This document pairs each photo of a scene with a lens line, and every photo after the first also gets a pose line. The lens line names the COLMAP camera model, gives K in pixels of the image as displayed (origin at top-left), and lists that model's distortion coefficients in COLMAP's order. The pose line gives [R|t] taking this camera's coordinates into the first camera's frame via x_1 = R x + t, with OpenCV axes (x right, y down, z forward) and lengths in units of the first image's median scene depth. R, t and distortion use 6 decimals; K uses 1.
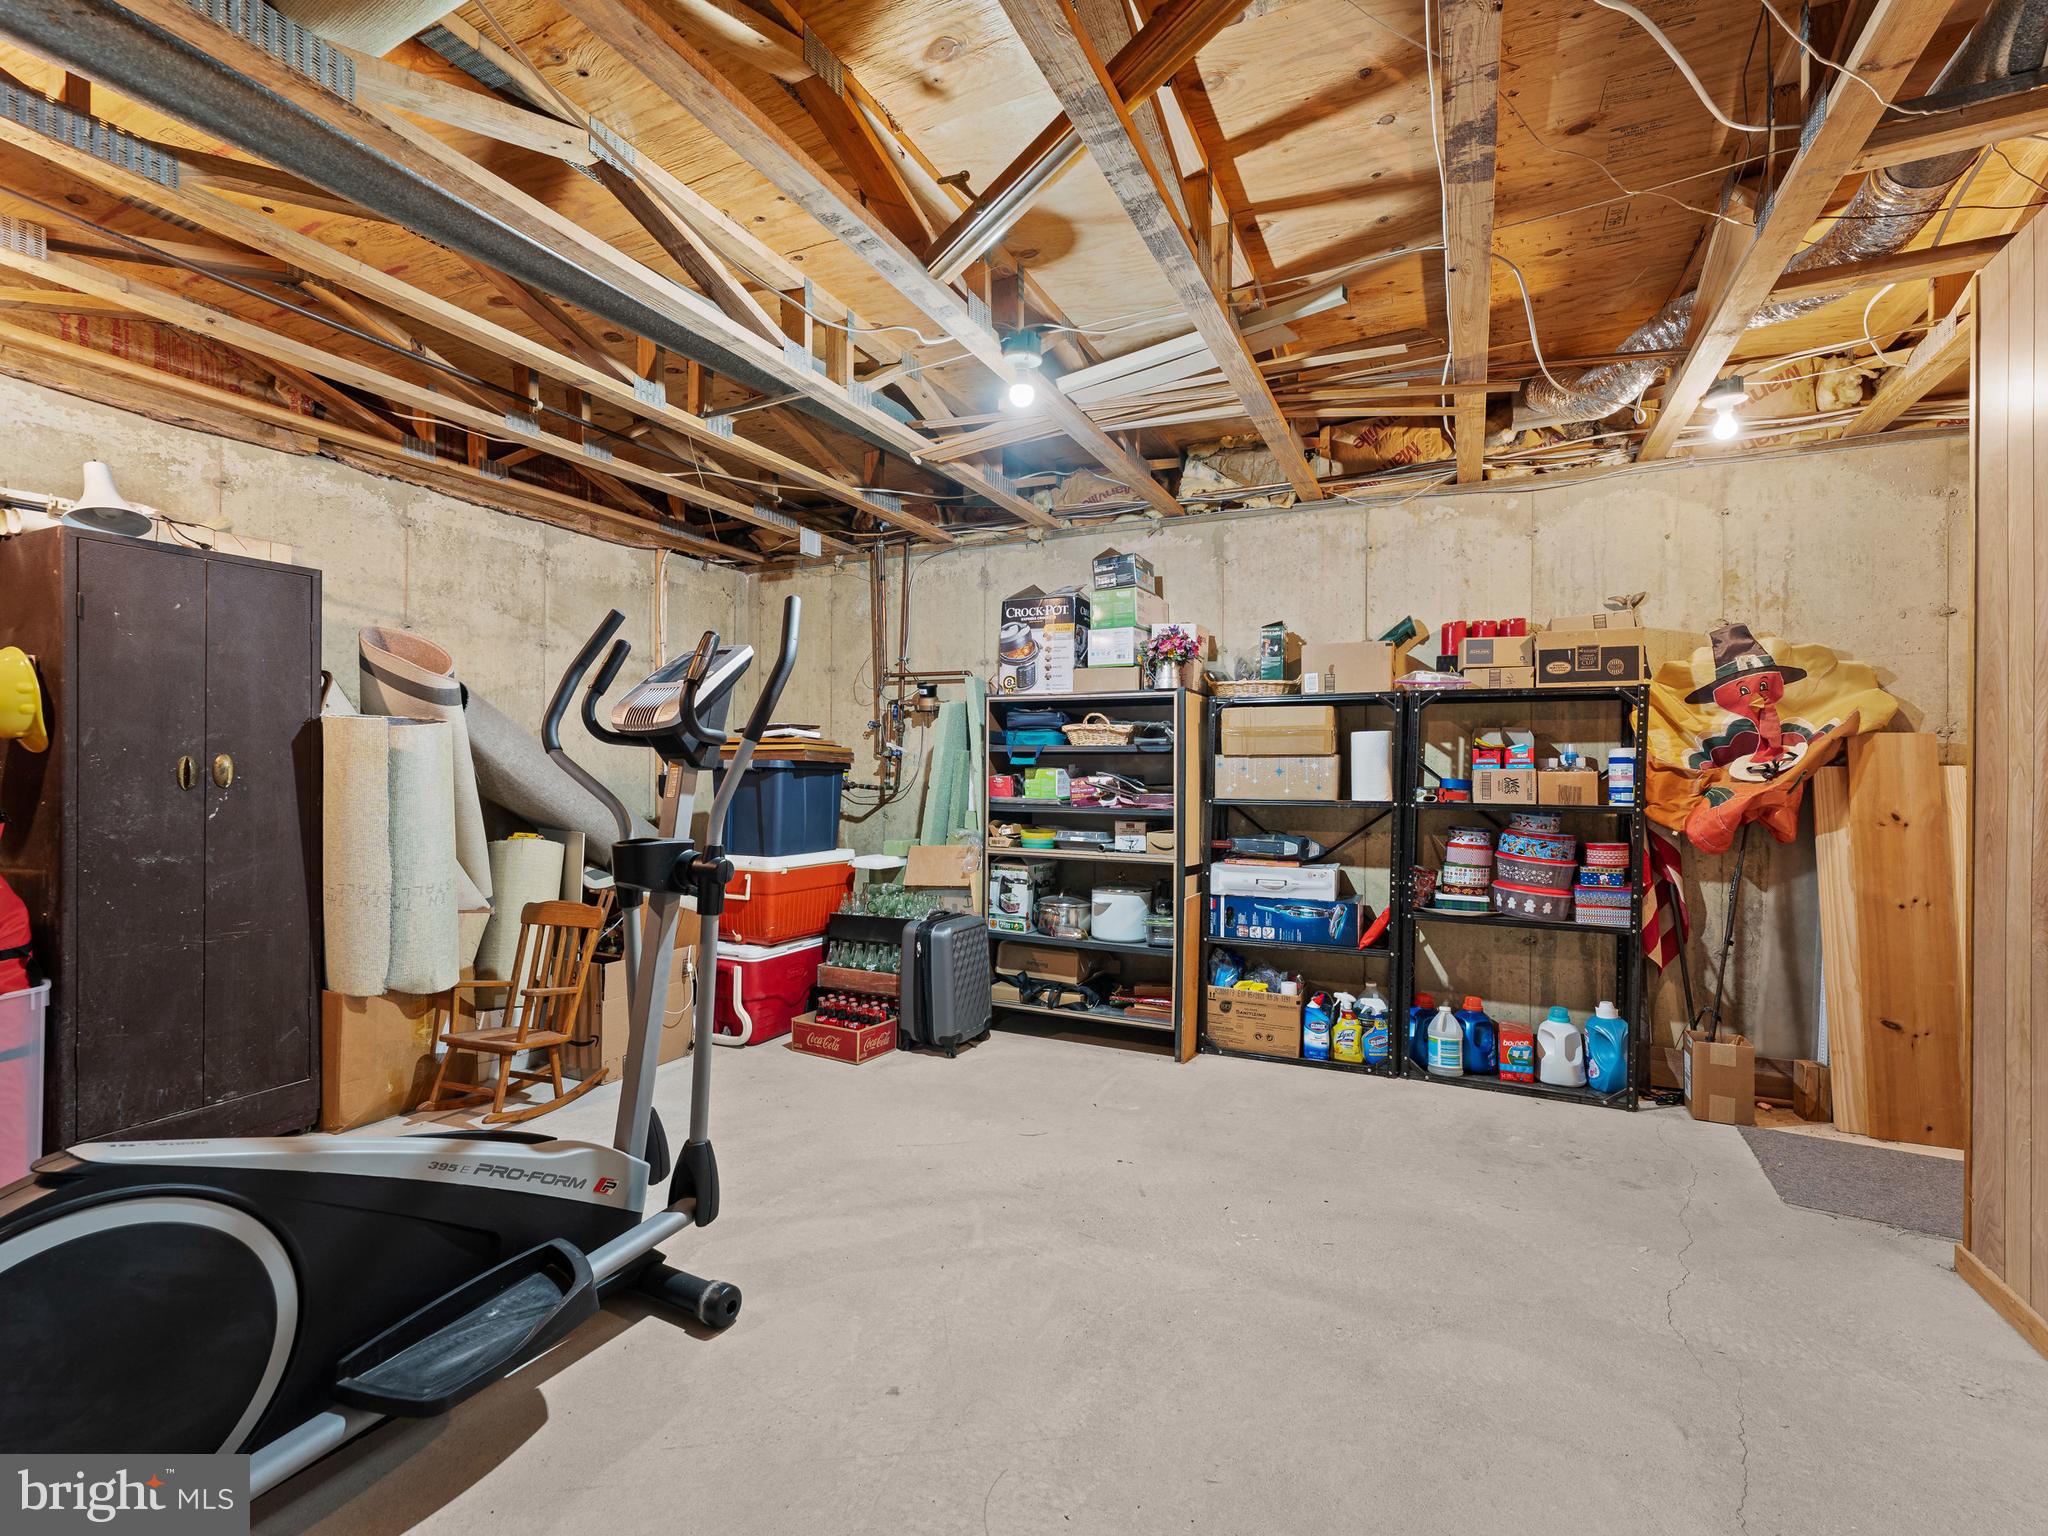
lens RADIAL K [[884.6, 0, 1022.5], [0, 884.6, 779.7], [0, 0, 1]] dist [-0.002713, -0.000218]
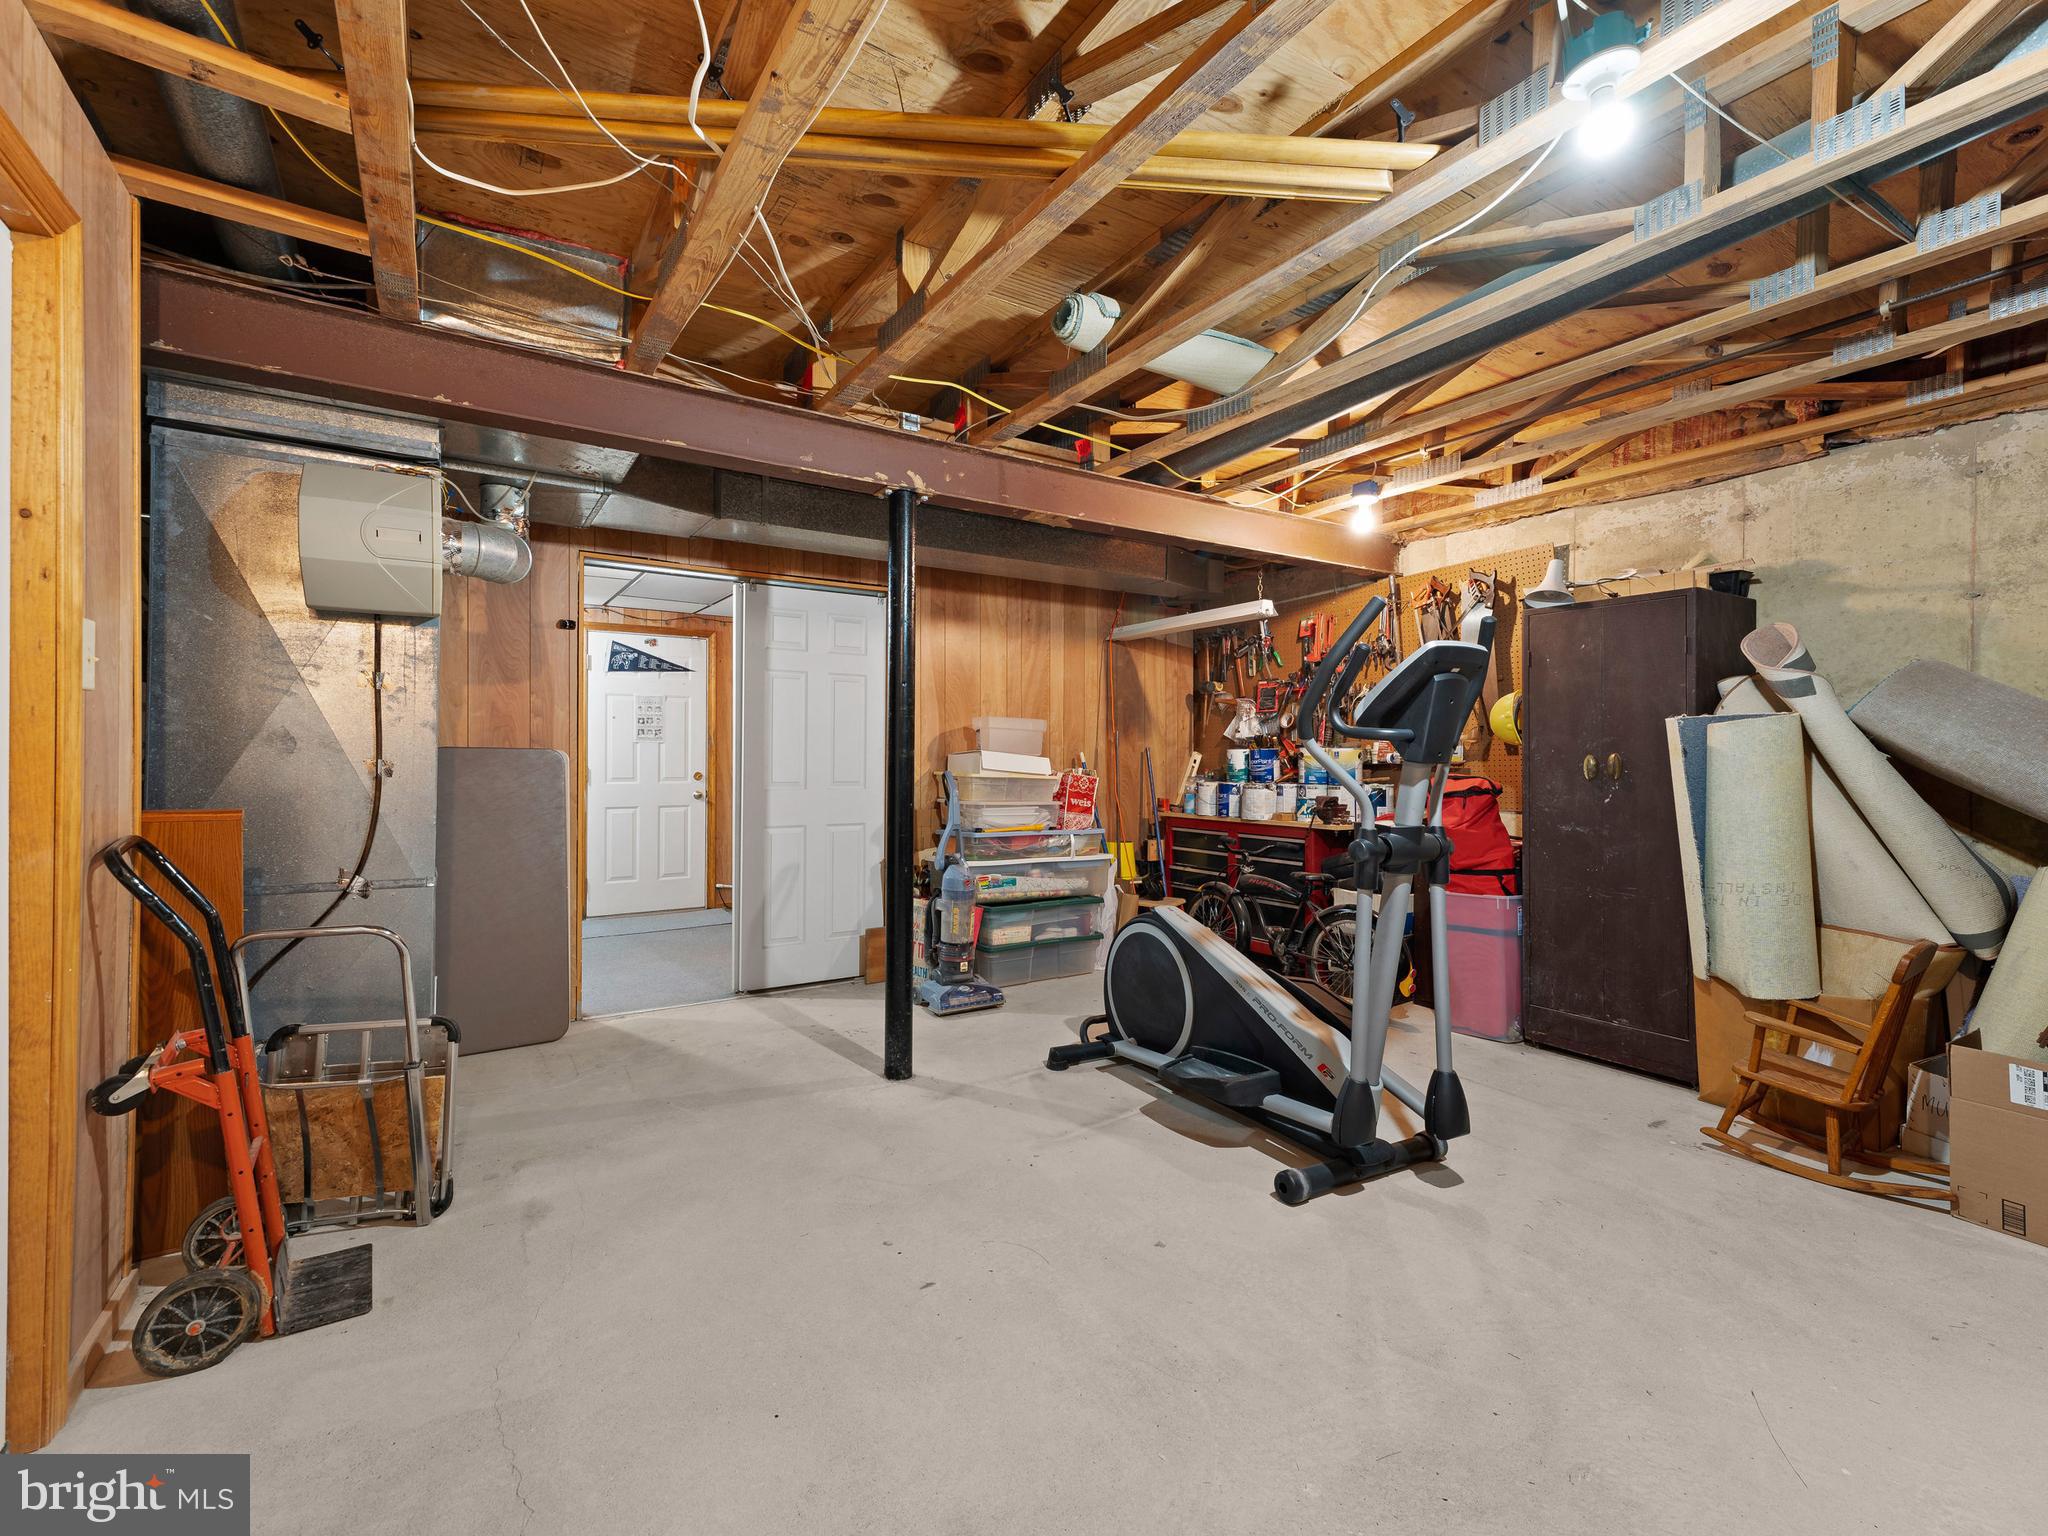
lens RADIAL K [[925.7, 0, 1024.0], [0, 925.7, 768.0], [0, 0, 1]] dist [-0.000252, 0.000158]
pose [[-0.513509, 0.000969, -0.858084, 0.620373], [-0.020146, 0.999710, 0.013184, -0.006640], [0.857848, 0.024057, -0.513340, 0.843372]]
